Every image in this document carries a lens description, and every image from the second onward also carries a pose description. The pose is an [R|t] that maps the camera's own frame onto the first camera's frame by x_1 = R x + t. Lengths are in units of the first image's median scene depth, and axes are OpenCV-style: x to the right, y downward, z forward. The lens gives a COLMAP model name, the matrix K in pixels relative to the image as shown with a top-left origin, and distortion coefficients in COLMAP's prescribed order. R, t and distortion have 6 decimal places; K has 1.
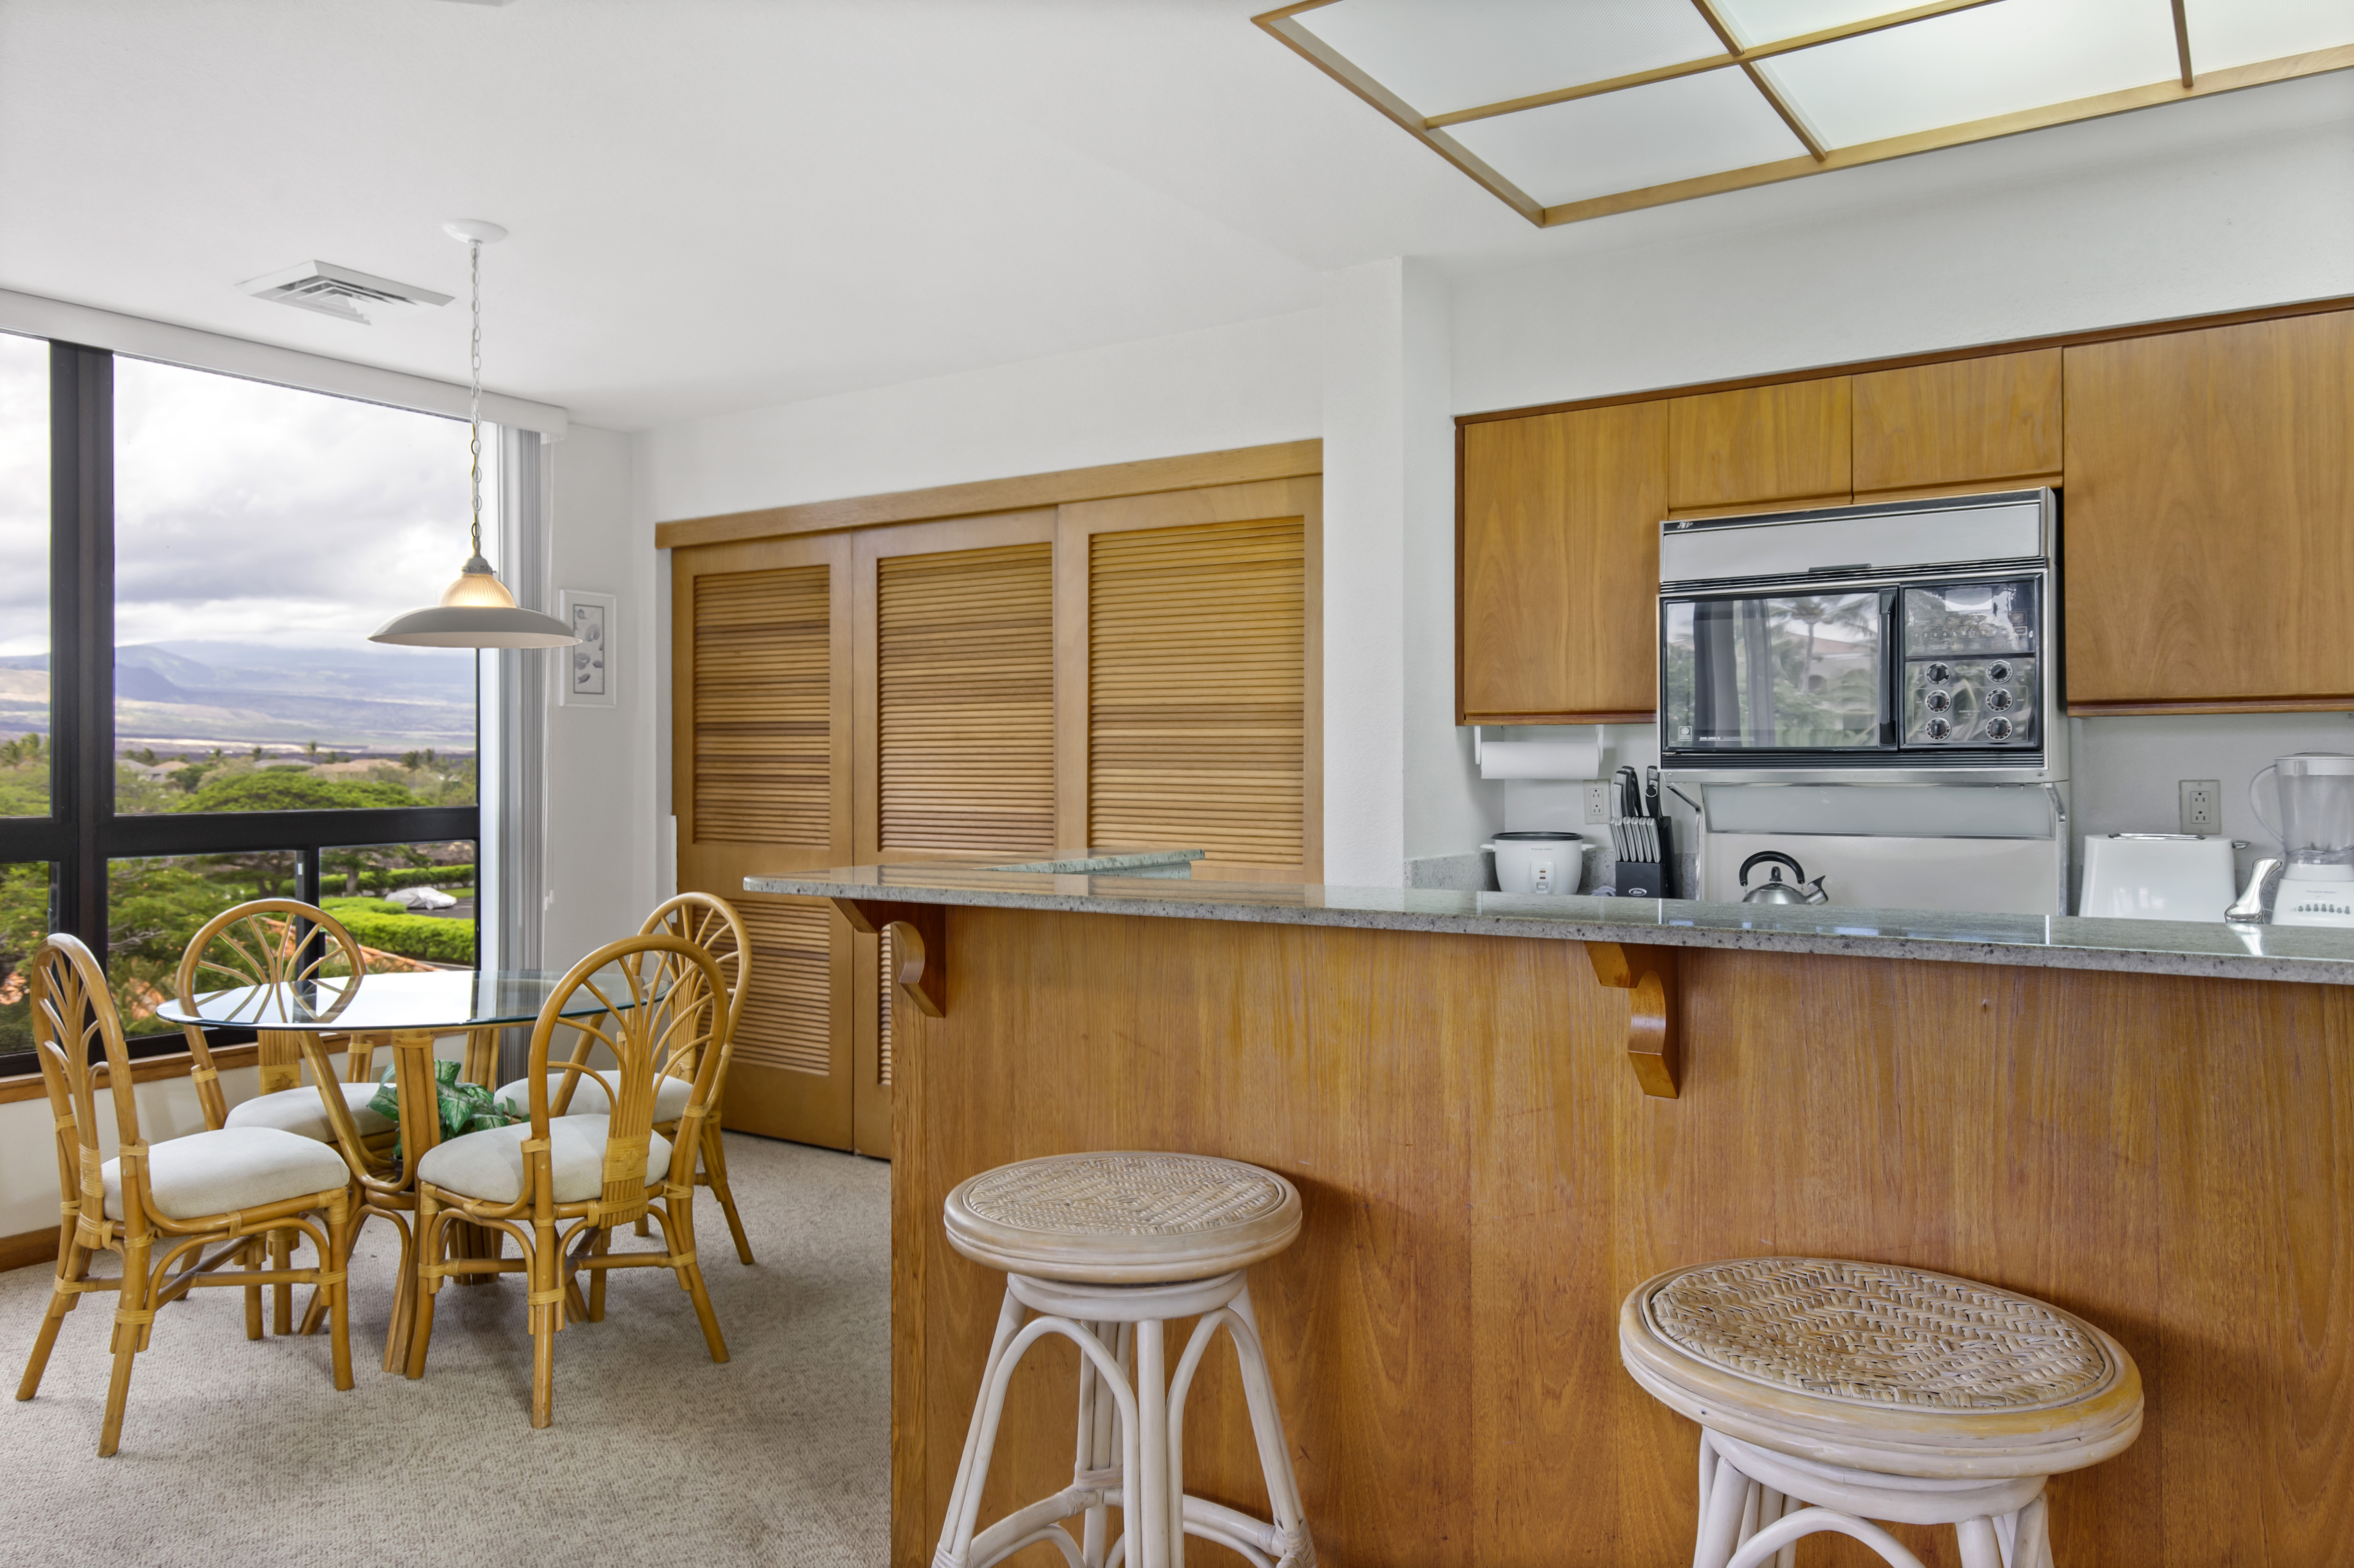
lens RADIAL K [[1629.8, 0, 1179.6], [0, 1629.8, 766.9], [0, 0, 1]] dist [0.043509, -0.001318]
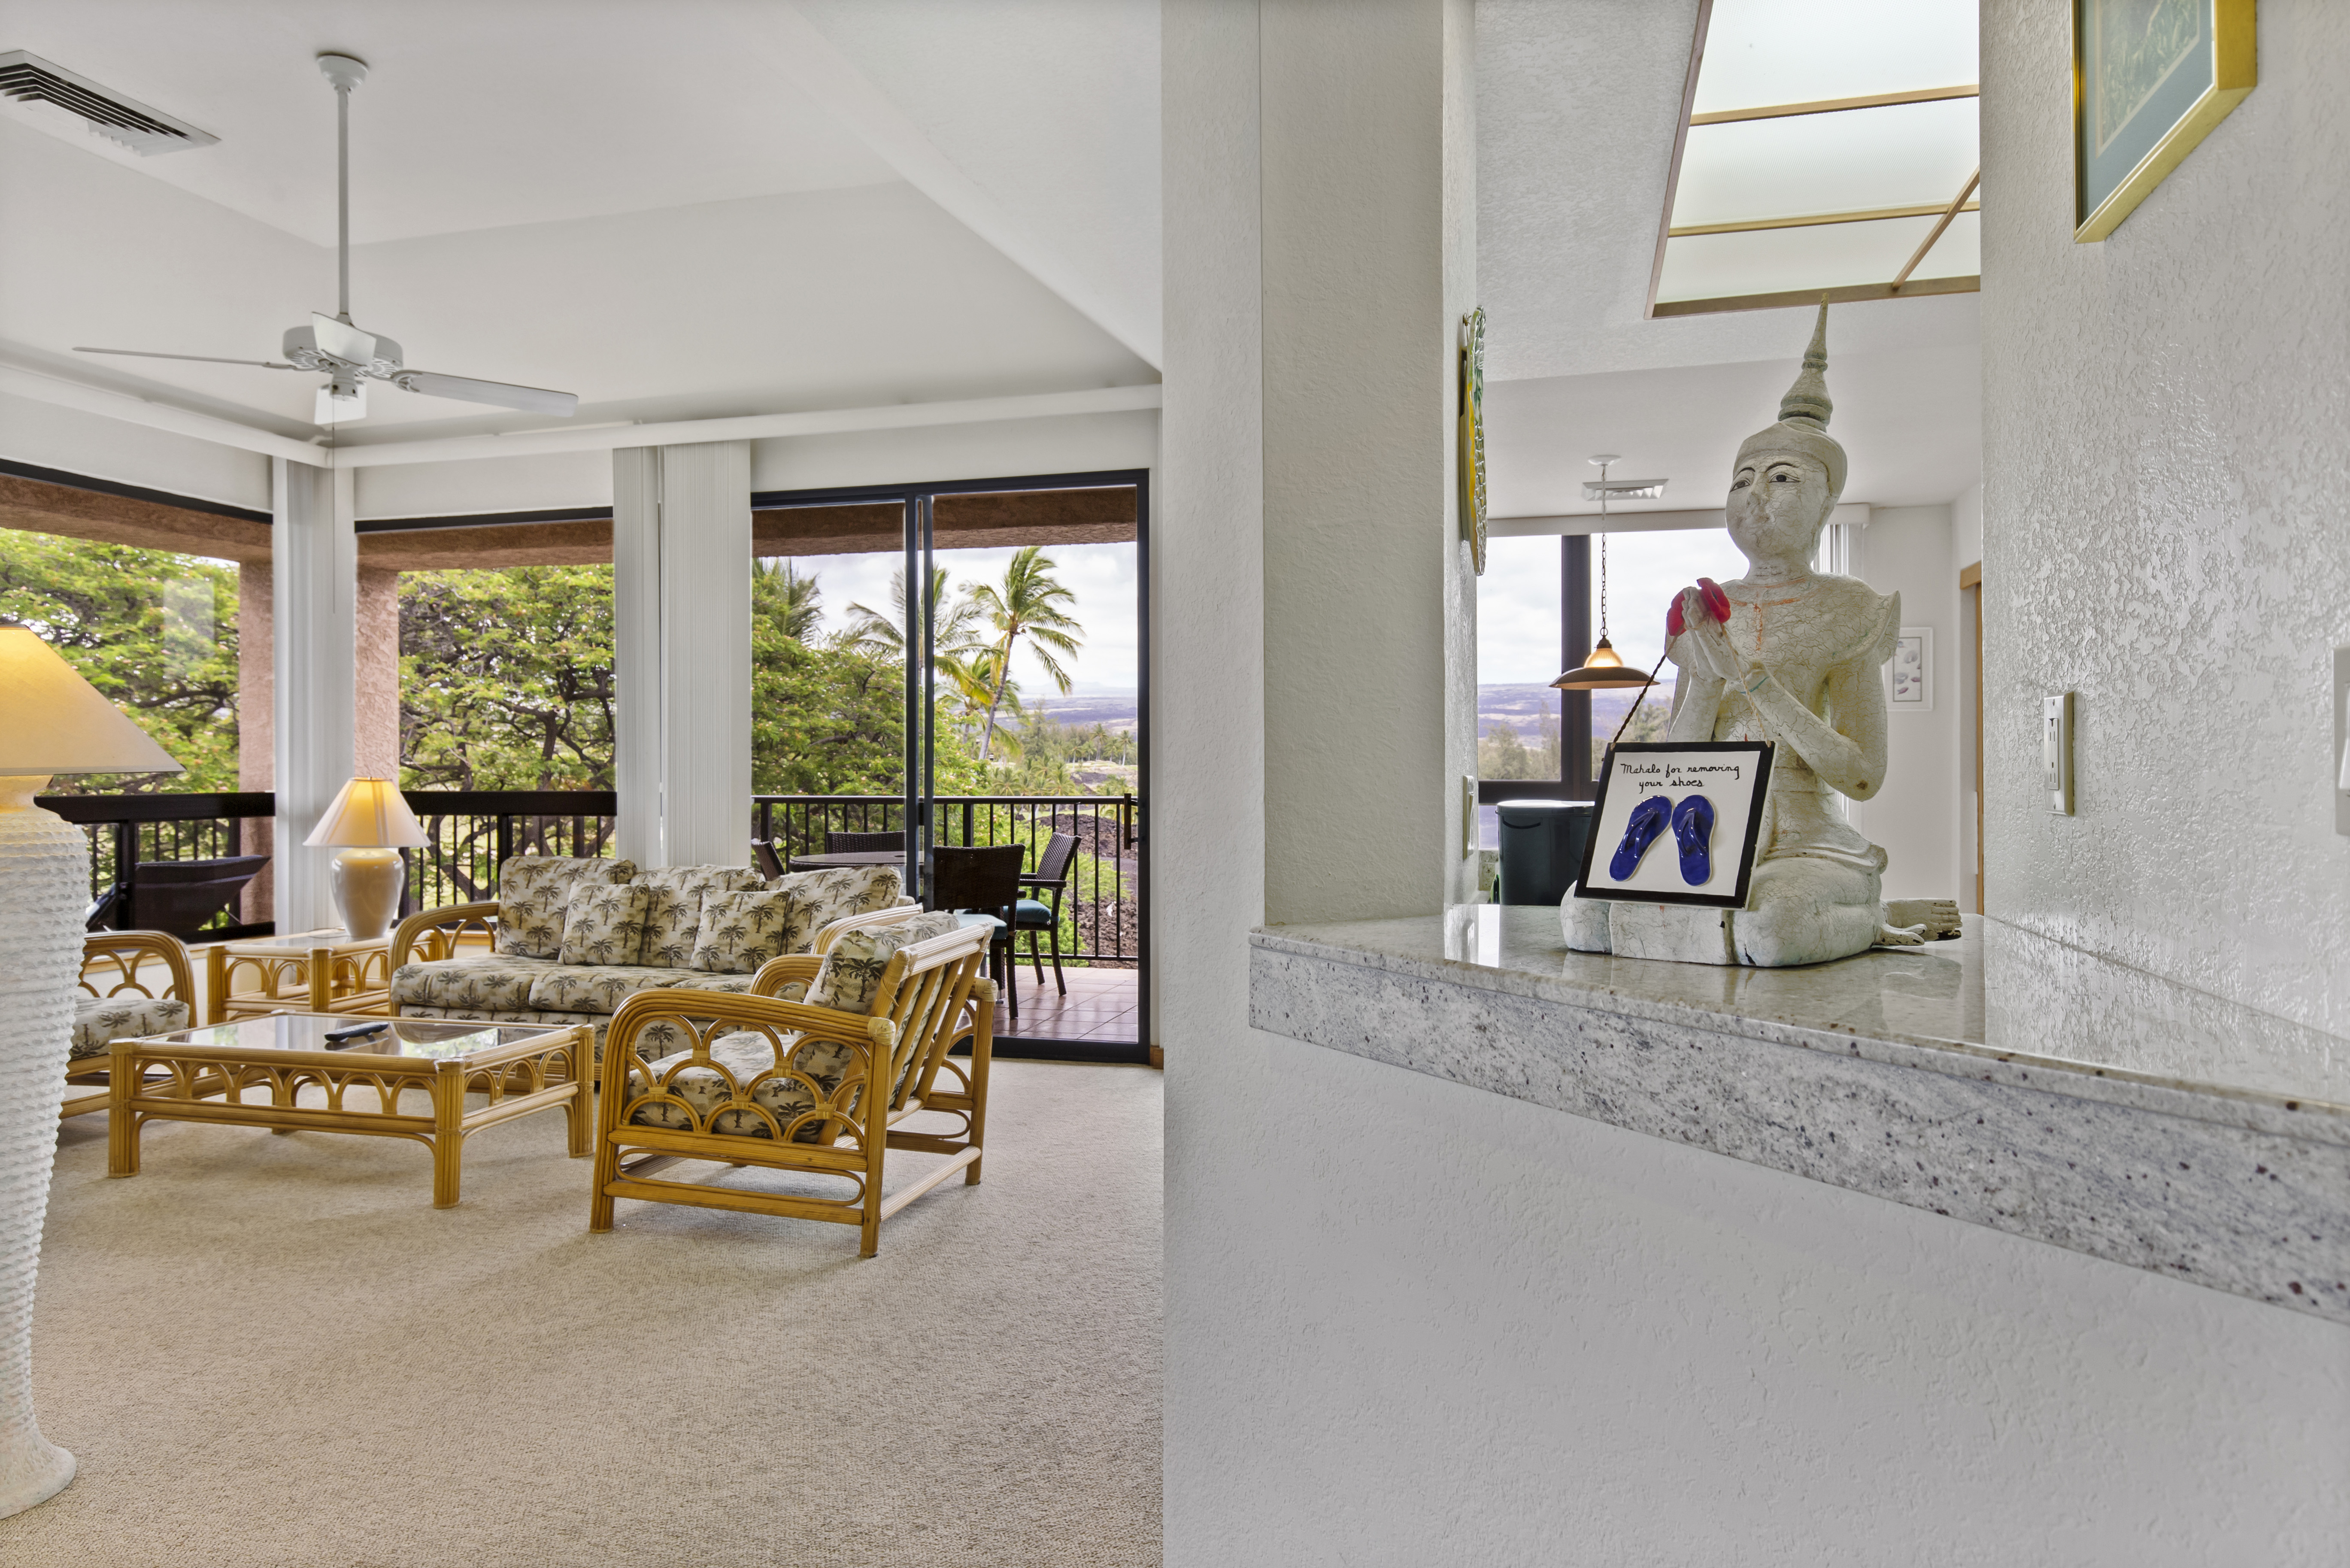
lens RADIAL K [[1482.8, 0, 1180.4], [0, 1482.8, 759.8], [0, 0, 1]] dist [-0.005401, -0.002208]
pose [[0.329482, 0.003079, -0.944157, 0.865654], [-0.000557, 0.999995, 0.003066, 0.000368], [0.944162, -0.000485, 0.329482, 0.033328]]
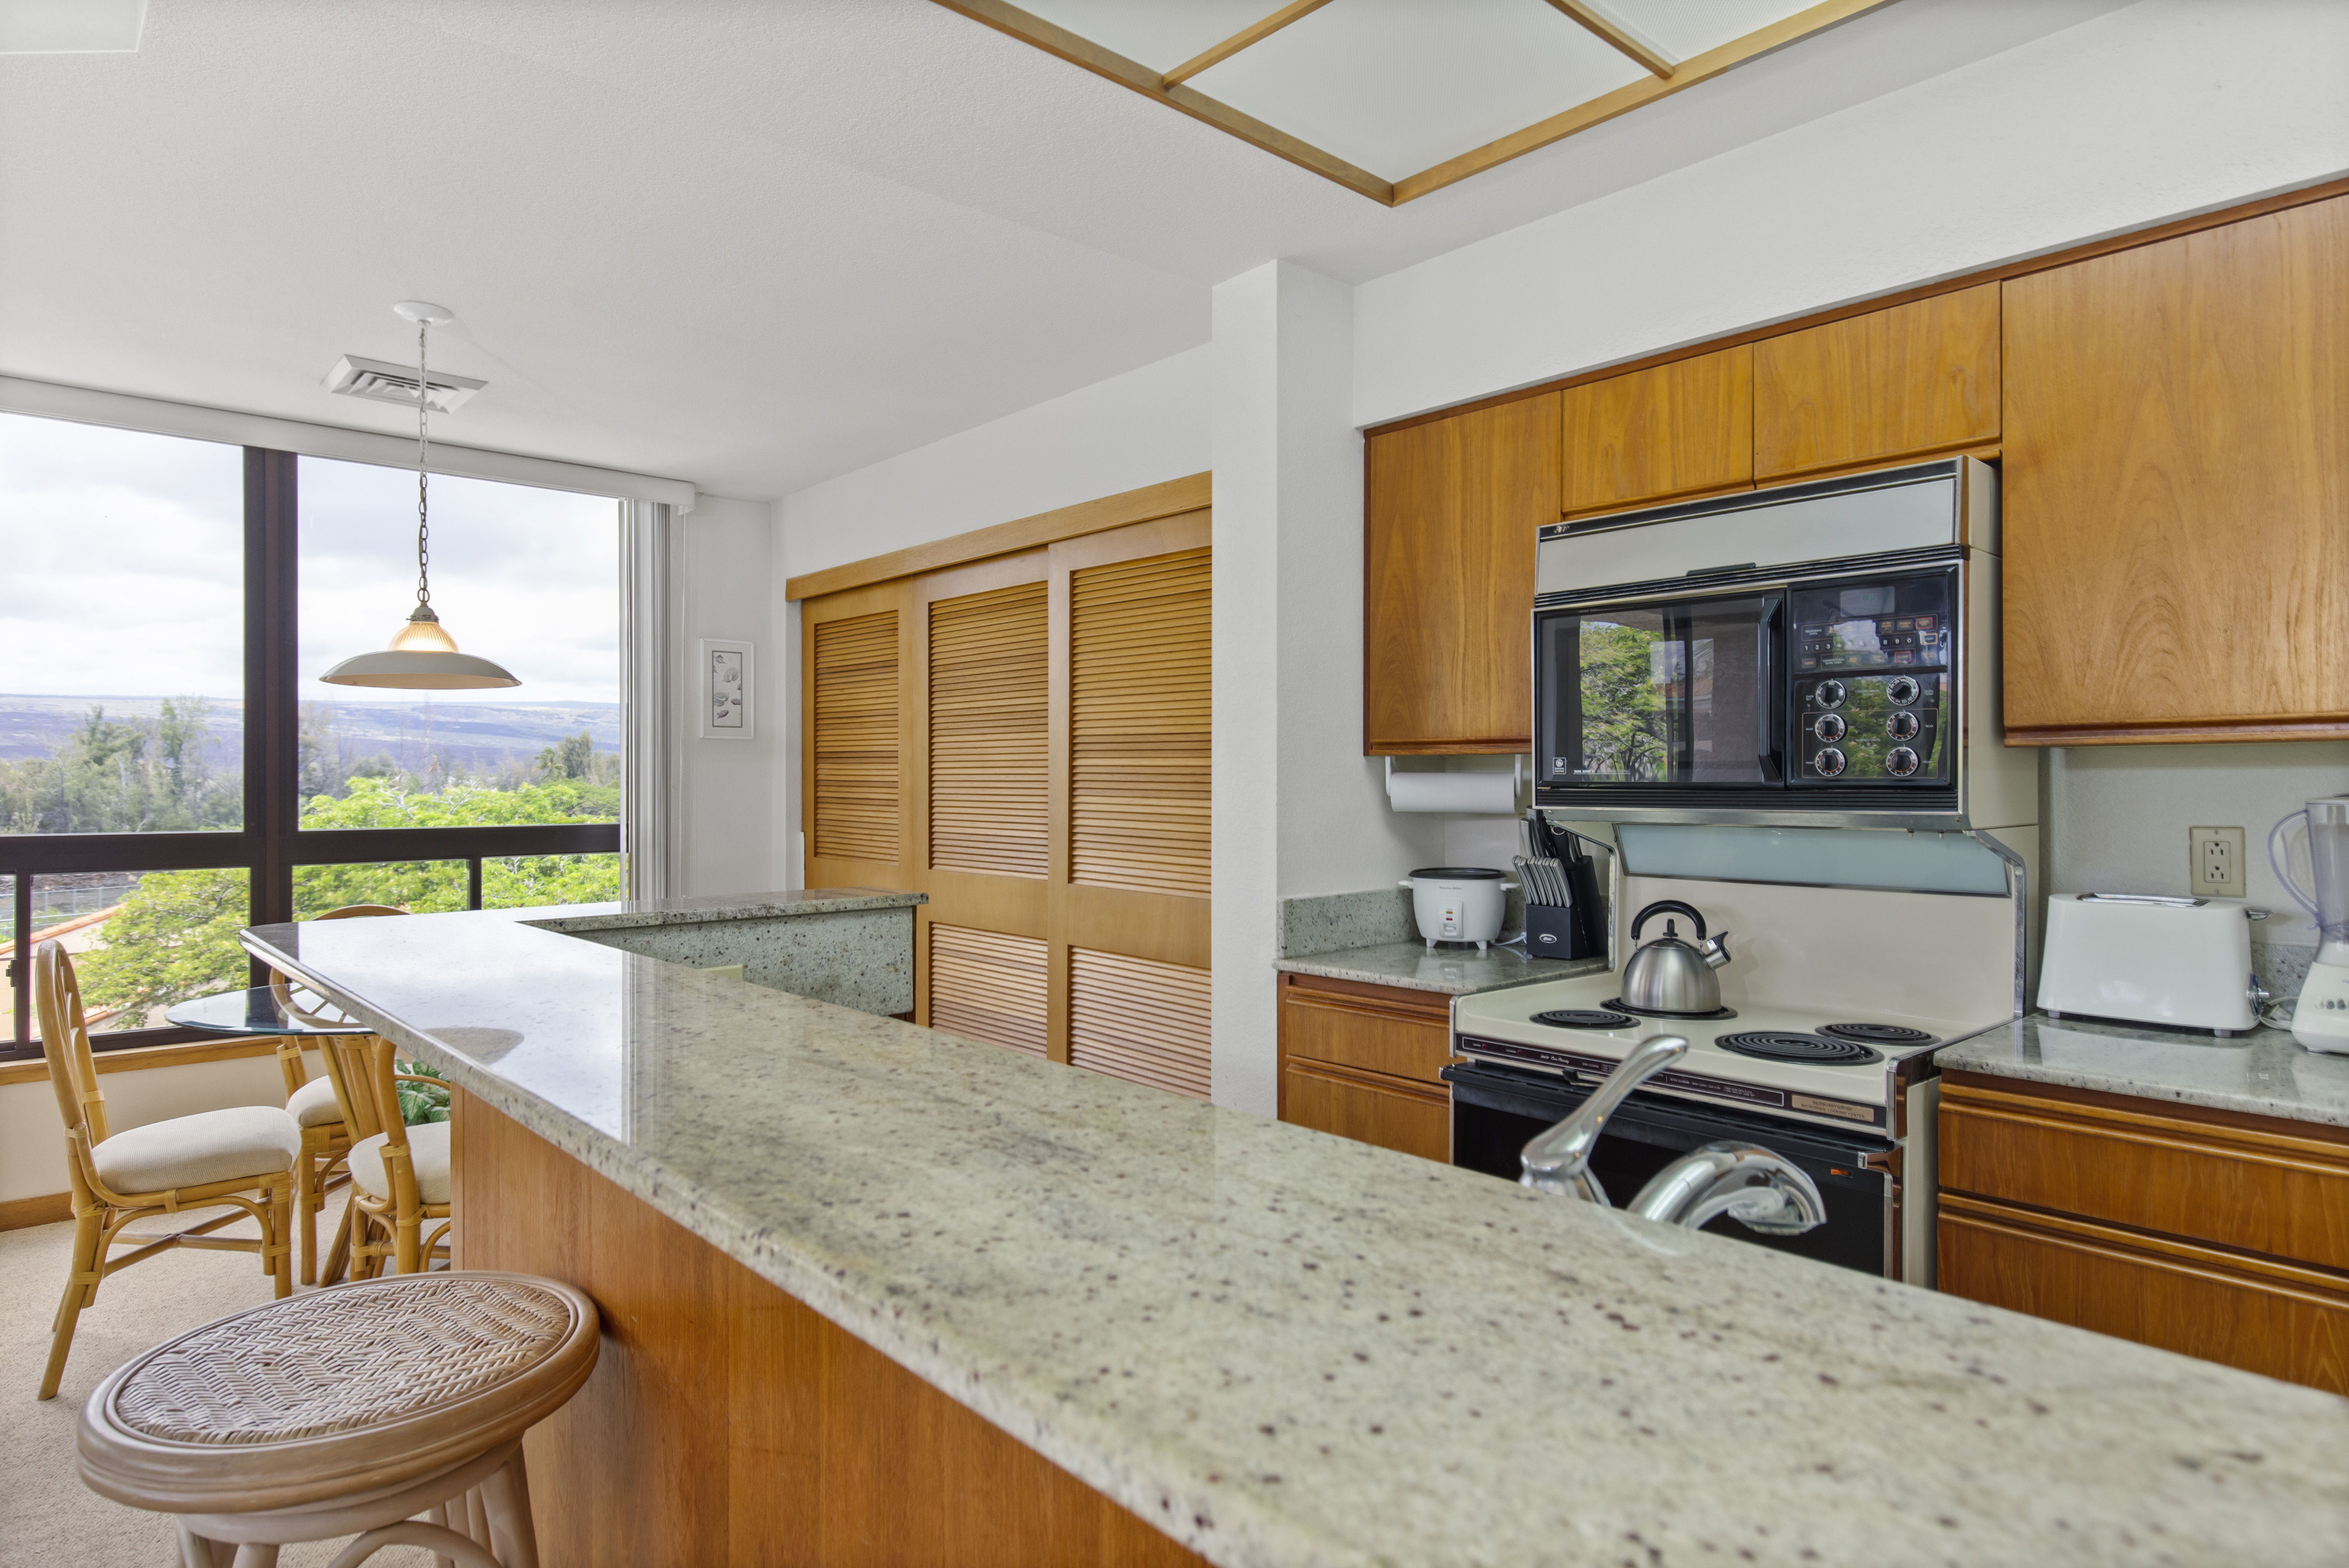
lens RADIAL K [[1320.0, 0, 1174.5], [0, 1320.0, 784.0], [0, 0, 1]] dist [0.017856, 0.001159]
pose [[0.968454, 0.003775, -0.249165, 0.262751], [-0.003370, 0.999992, 0.002051, -0.010321], [0.249171, -0.001146, 0.968459, 0.238282]]
